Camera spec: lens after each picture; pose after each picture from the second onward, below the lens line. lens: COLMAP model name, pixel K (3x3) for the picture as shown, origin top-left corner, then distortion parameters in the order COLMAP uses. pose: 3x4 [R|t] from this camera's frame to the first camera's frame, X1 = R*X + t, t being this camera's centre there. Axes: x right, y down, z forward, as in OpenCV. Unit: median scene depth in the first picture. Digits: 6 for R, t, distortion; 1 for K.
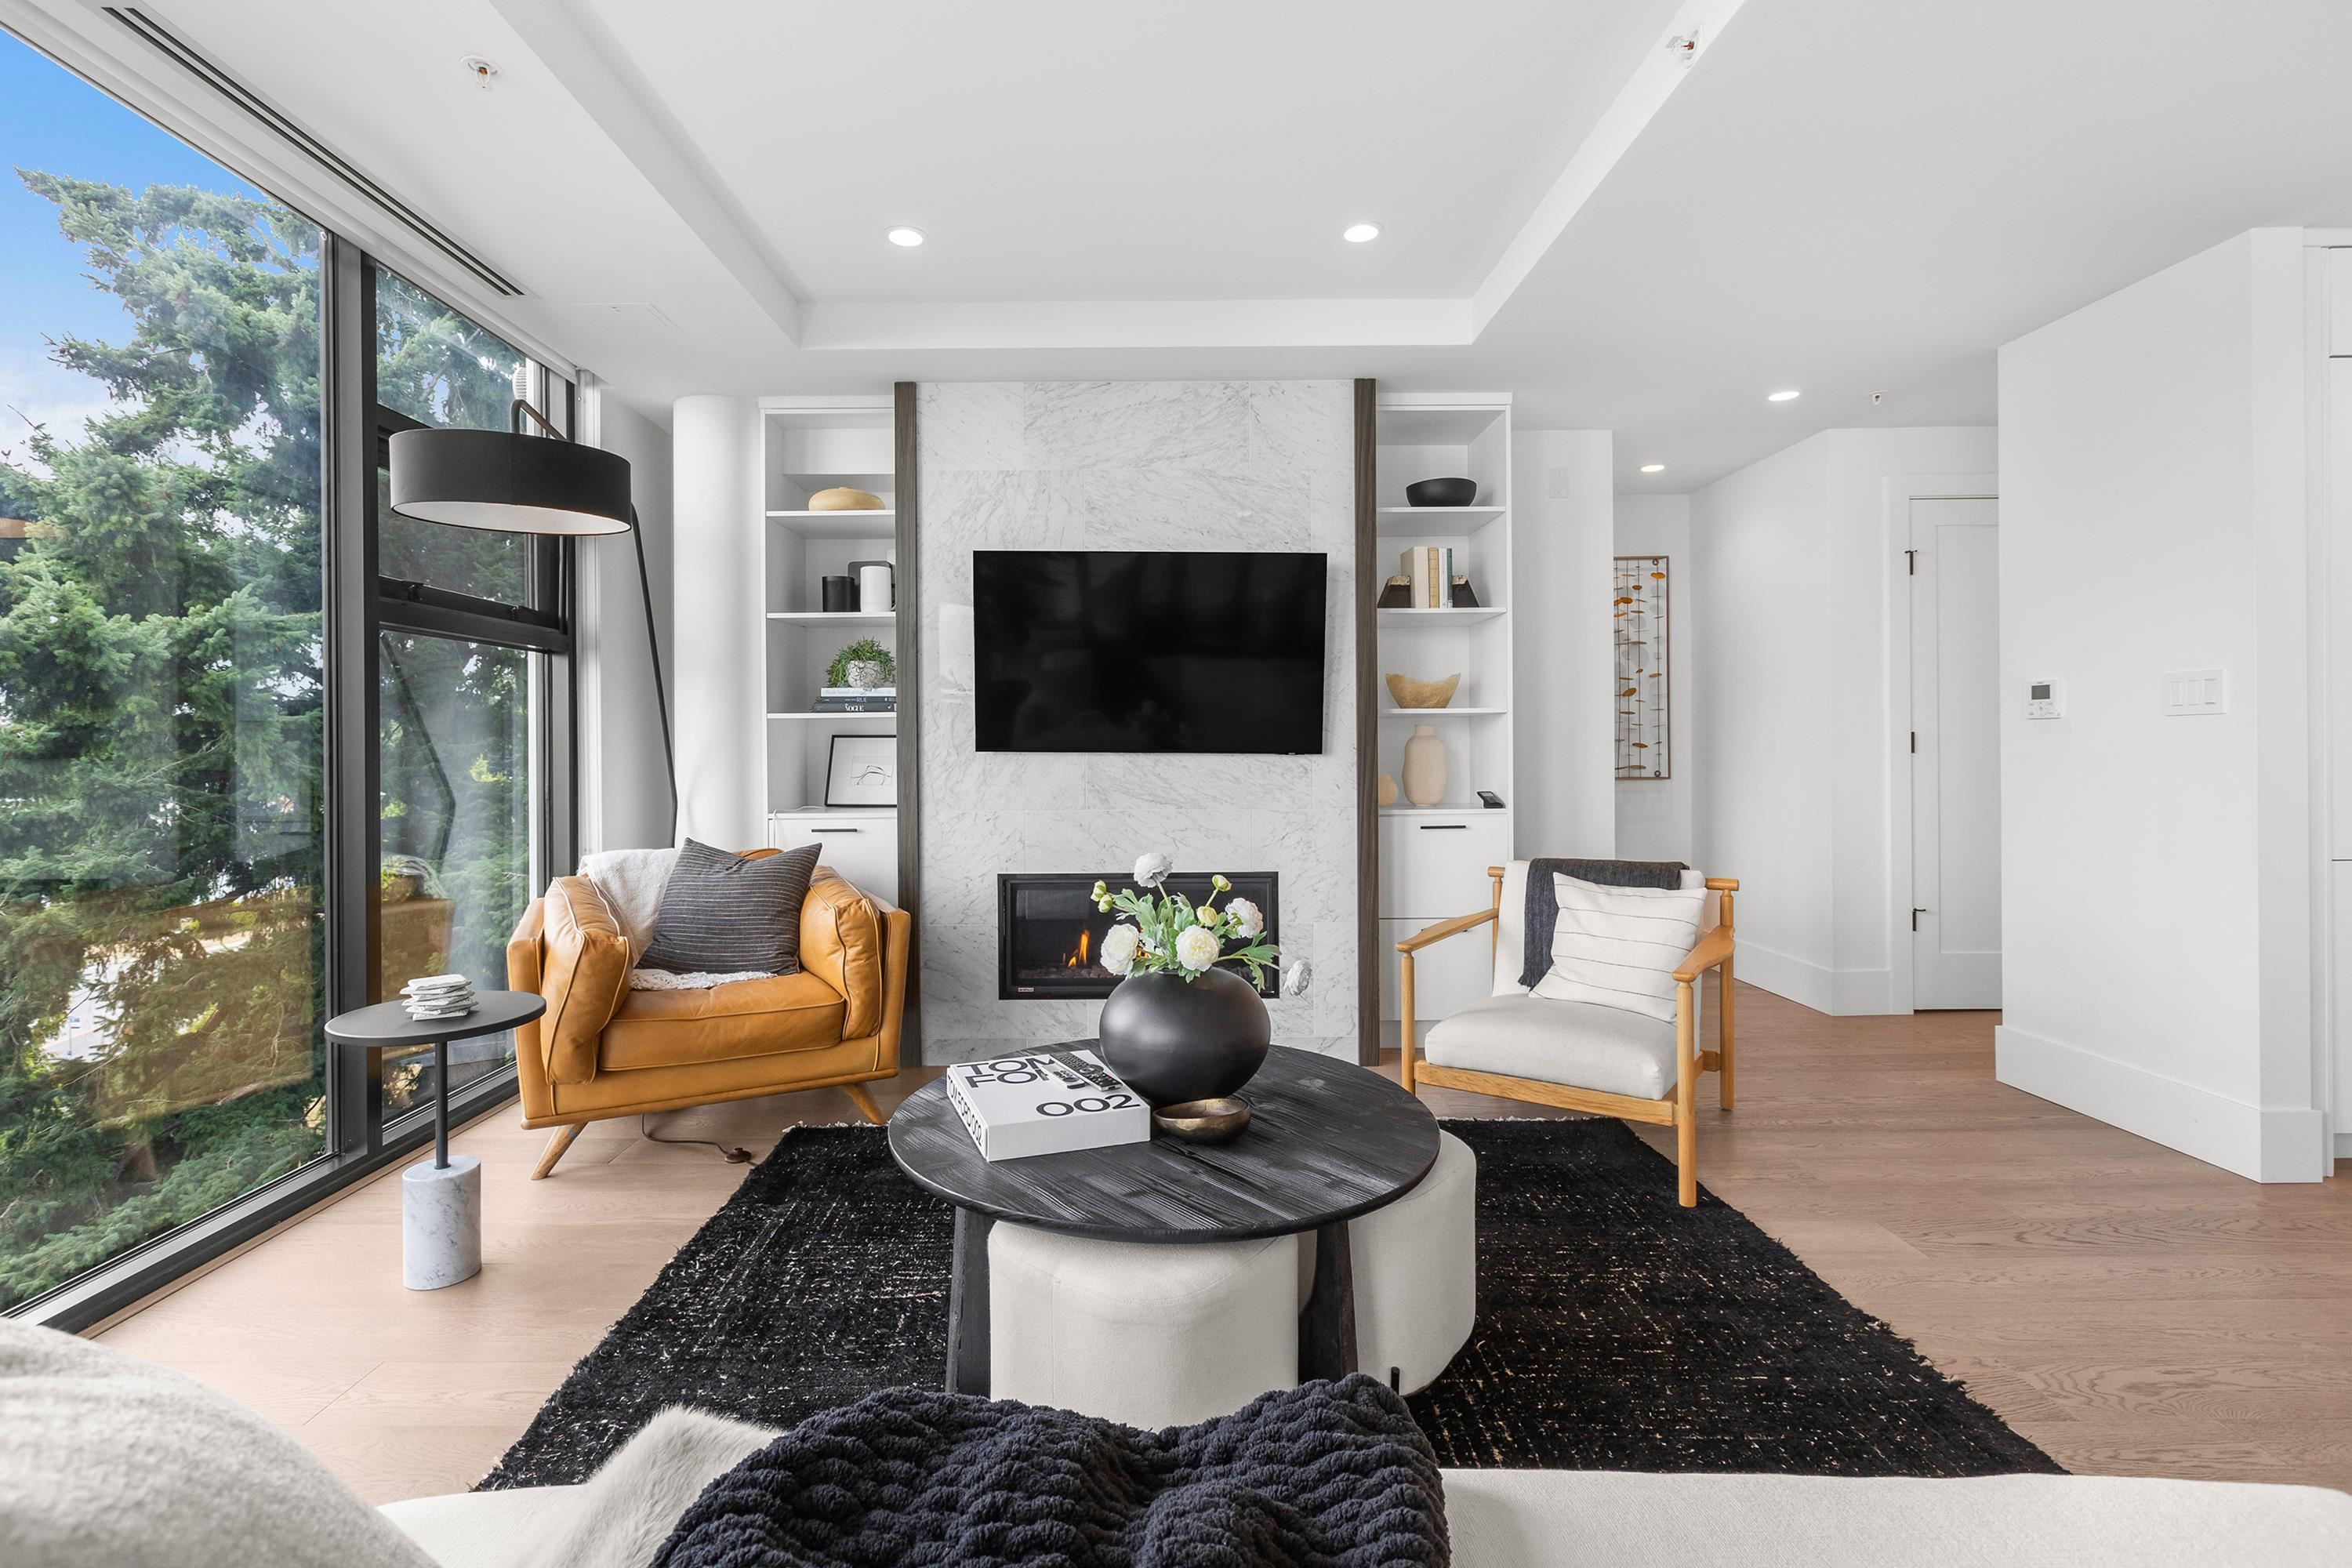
lens RADIAL K [[1043.2, 0, 1166.8], [0, 1043.2, 759.7], [0, 0, 1]] dist [0.001891, -0.000124]
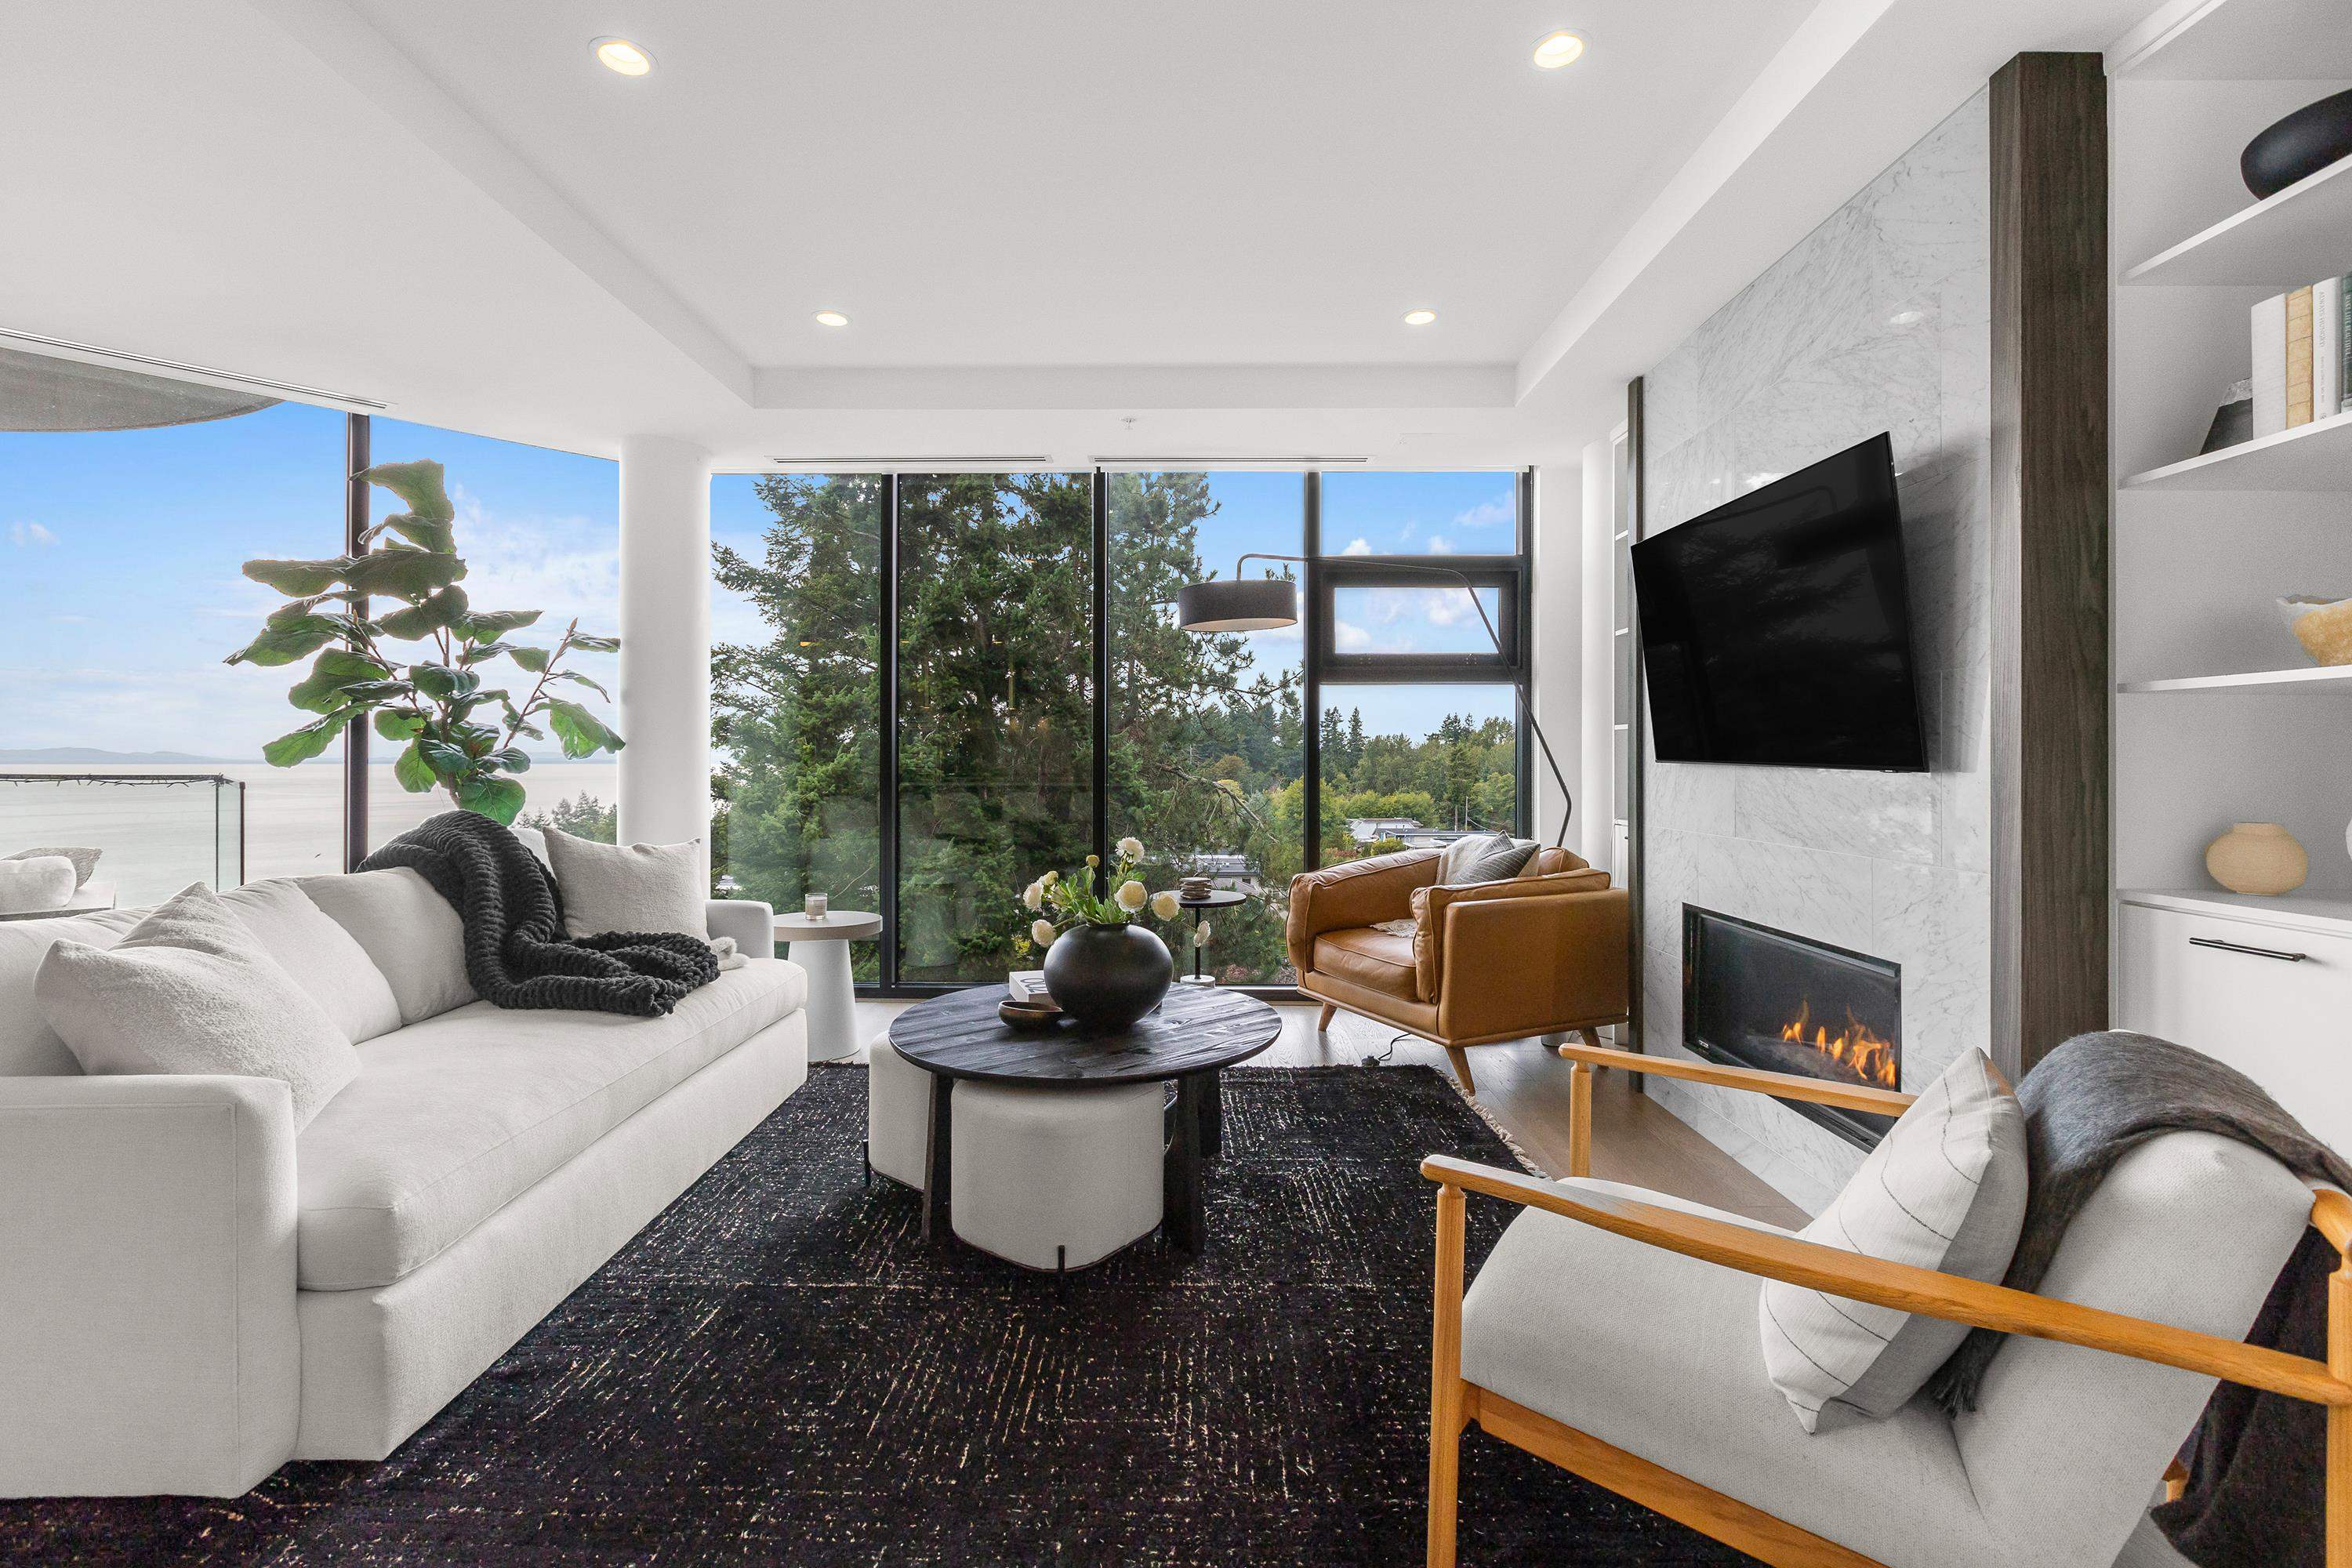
lens RADIAL K [[1043.2, 0, 1148.7], [0, 1043.2, 765.2], [0, 0, 1]] dist [0.001891, -0.000124]
pose [[-0.040121, 0.012821, -0.999113, 0.731934], [-0.016121, 0.999779, 0.013477, -0.009934], [0.999065, 0.016647, -0.039906, 0.586431]]
